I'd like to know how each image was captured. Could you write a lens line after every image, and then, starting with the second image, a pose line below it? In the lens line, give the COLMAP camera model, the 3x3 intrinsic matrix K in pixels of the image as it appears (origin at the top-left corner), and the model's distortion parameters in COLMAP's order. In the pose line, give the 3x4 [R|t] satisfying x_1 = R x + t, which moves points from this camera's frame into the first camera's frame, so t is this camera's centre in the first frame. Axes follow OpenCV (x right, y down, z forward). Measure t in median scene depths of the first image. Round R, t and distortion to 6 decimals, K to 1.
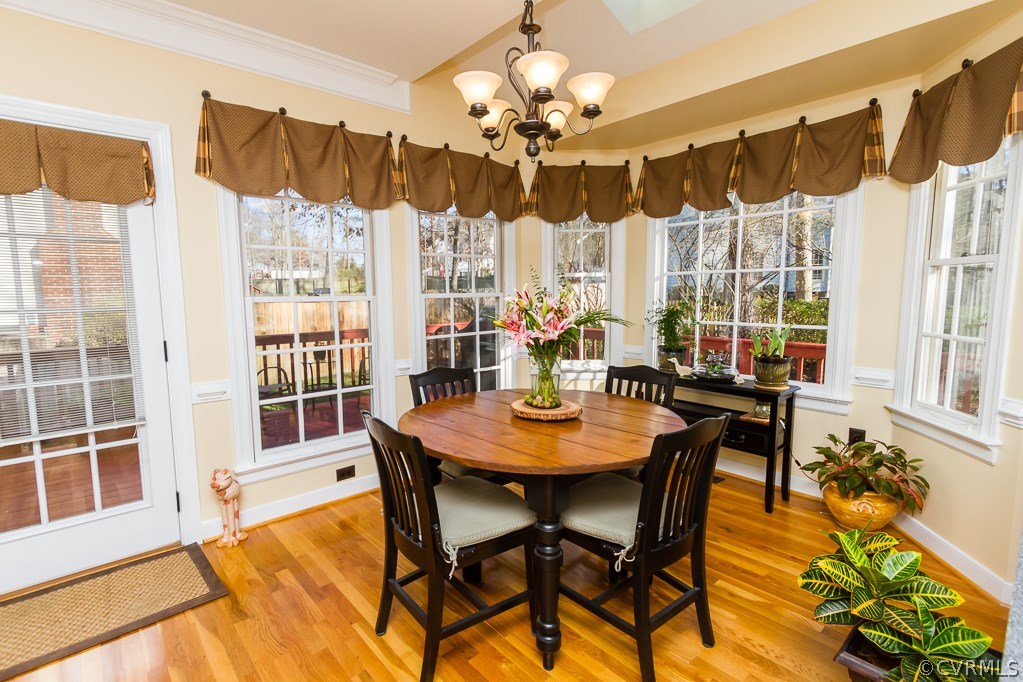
lens RADIAL K [[483.7, 0, 505.5], [0, 483.7, 342.8], [0, 0, 1]] dist [0.002039, -0.000188]
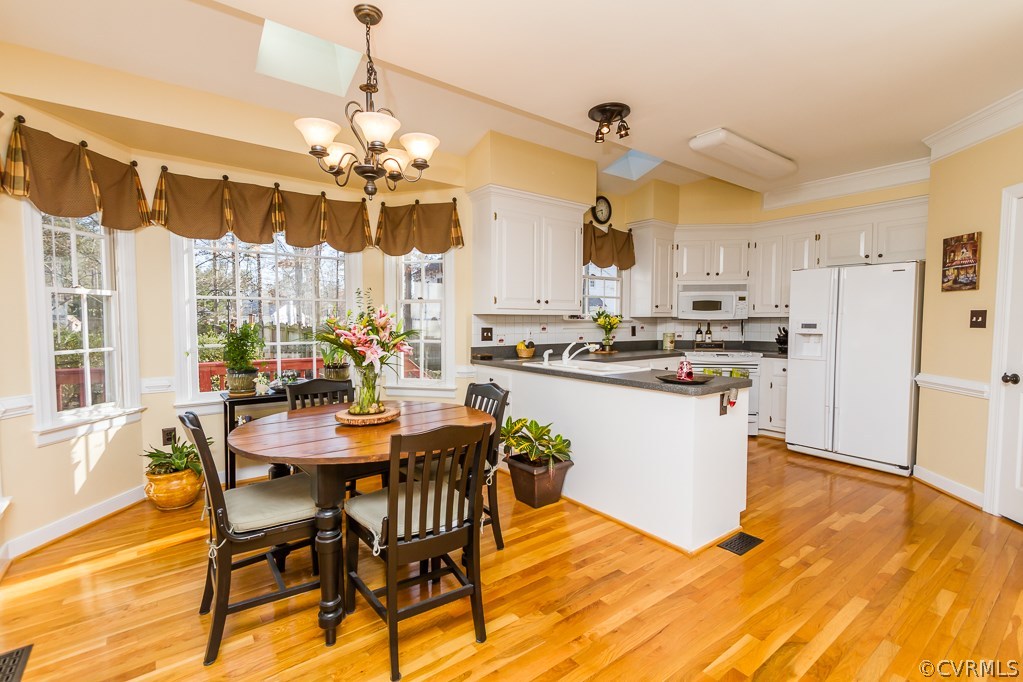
lens RADIAL K [[464.7, 0, 507.4], [0, 464.7, 342.3], [0, 0, 1]] dist [0.001573, -0.000015]
pose [[0.072768, -0.041855, 0.996470, -0.809172], [0.104750, 0.993914, 0.034098, -0.030689], [-0.991833, 0.101899, 0.076710, 0.483543]]
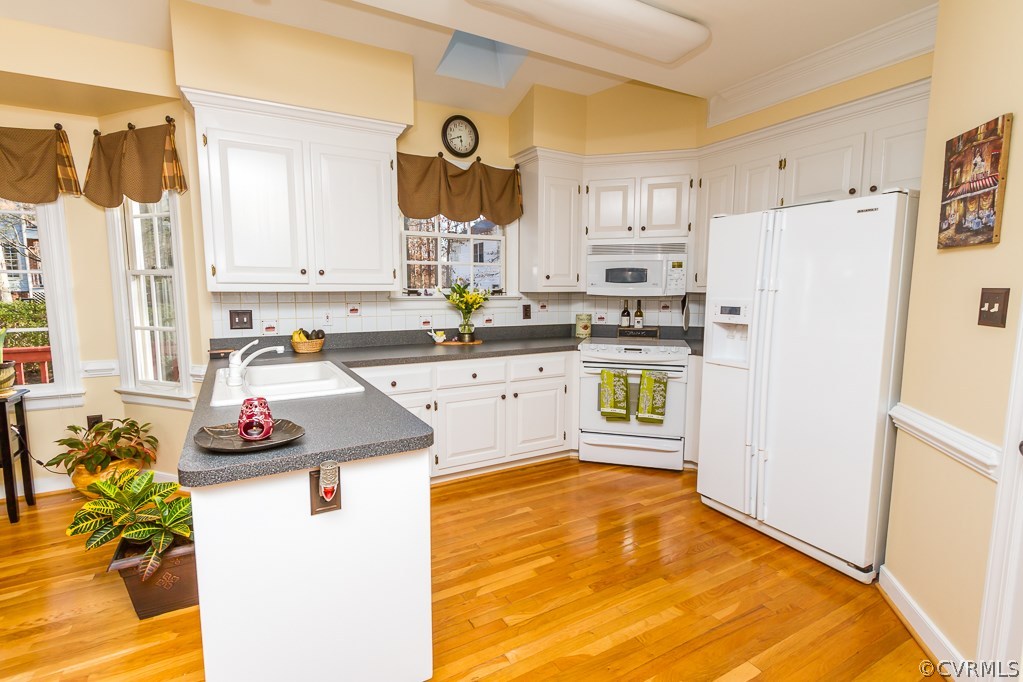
lens RADIAL K [[483.7, 0, 505.5], [0, 483.7, 342.8], [0, 0, 1]] dist [0.002039, -0.000188]
pose [[0.209656, -0.104249, 0.972202, -0.180109], [0.102465, 0.991168, 0.084186, 0.013380], [-0.972391, 0.081967, 0.218486, -0.228151]]
